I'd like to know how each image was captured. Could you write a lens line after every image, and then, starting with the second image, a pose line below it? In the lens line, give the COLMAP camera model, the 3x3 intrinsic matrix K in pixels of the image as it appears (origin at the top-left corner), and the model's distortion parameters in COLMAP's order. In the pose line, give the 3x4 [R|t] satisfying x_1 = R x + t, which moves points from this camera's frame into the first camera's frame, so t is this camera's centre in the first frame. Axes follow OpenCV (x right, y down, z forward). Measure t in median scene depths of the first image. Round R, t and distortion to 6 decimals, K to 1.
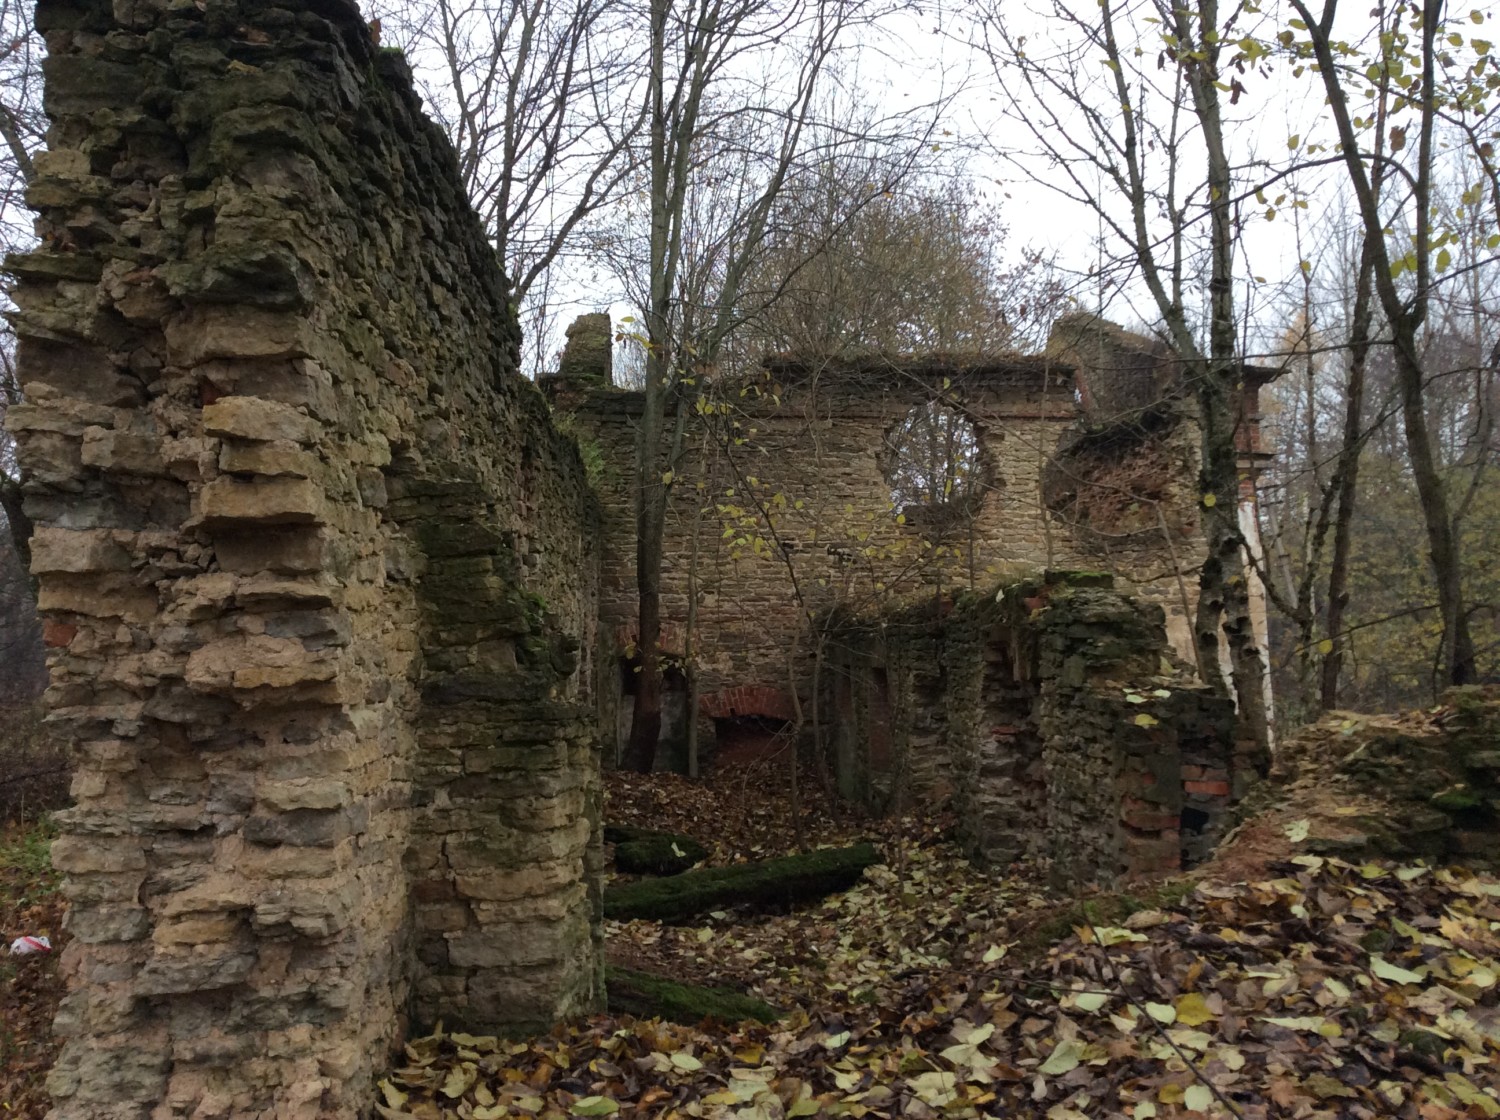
lens RADIAL K [[1343.9, 0, 740.4], [0, 1343.9, 550.6], [0, 0, 1]] dist [0.133374, -0.247616]
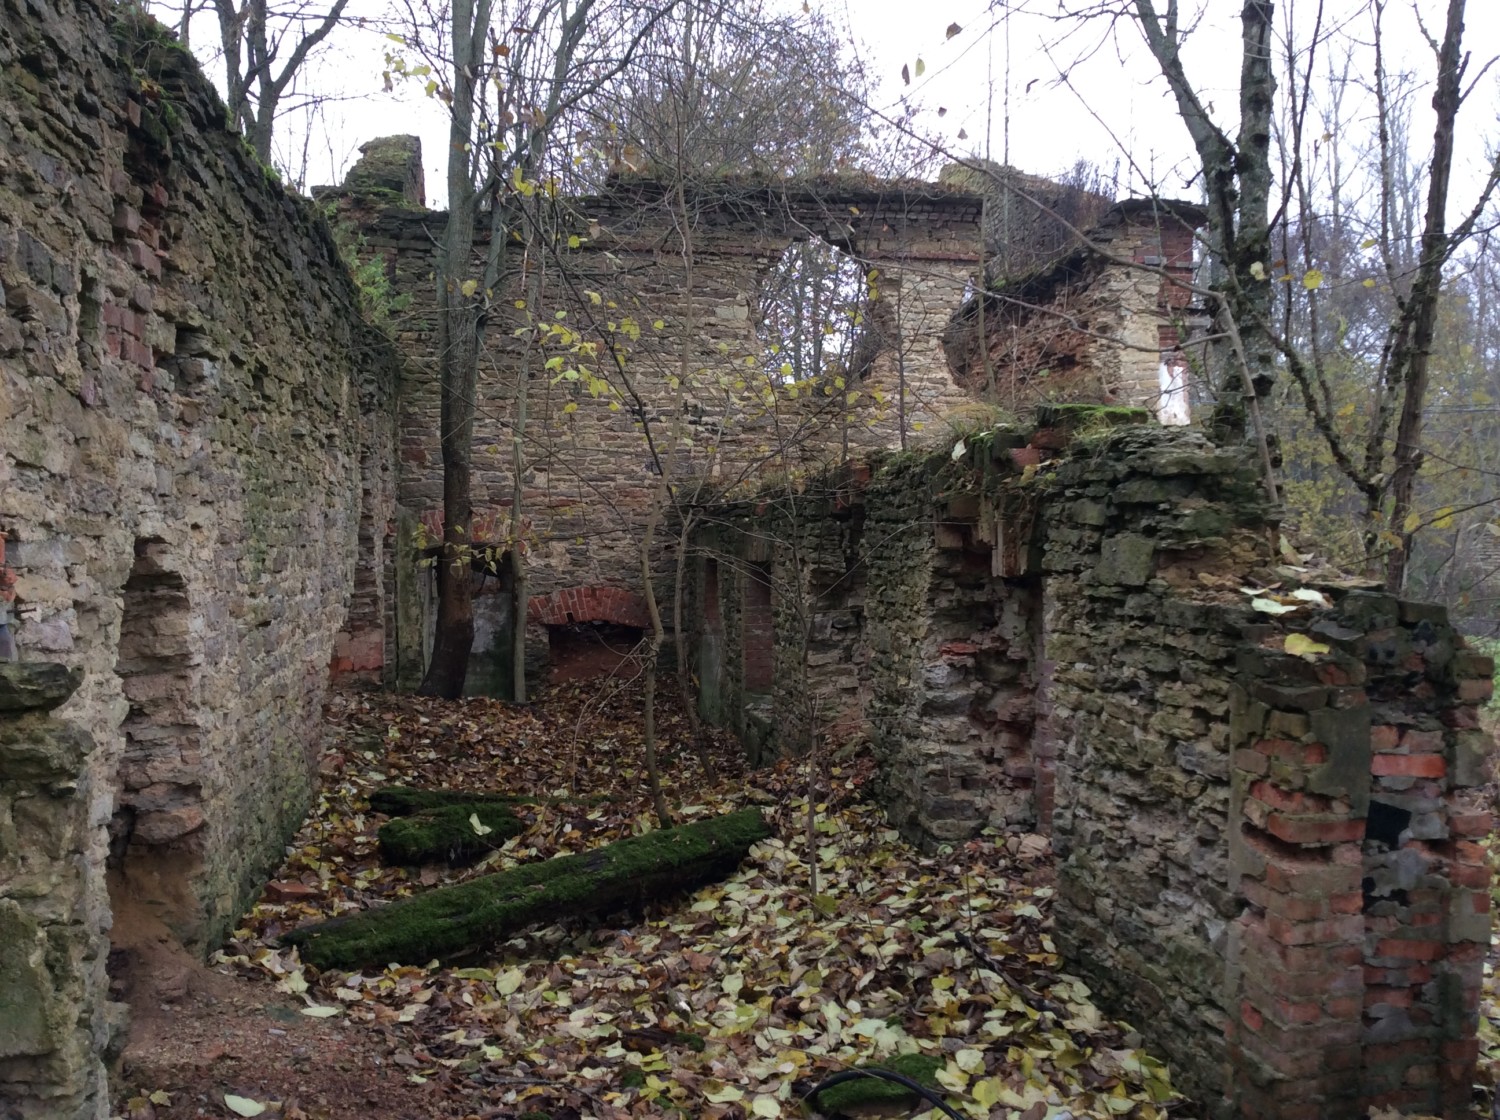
lens RADIAL K [[1343.9, 0, 740.4], [0, 1343.9, 550.6], [0, 0, 1]] dist [0.133374, -0.247616]
pose [[0.993656, -0.001422, 0.112451, 0.008899], [-0.007005, 0.997196, 0.074511, 0.033449], [-0.112241, -0.074826, 0.990860, 0.340930]]
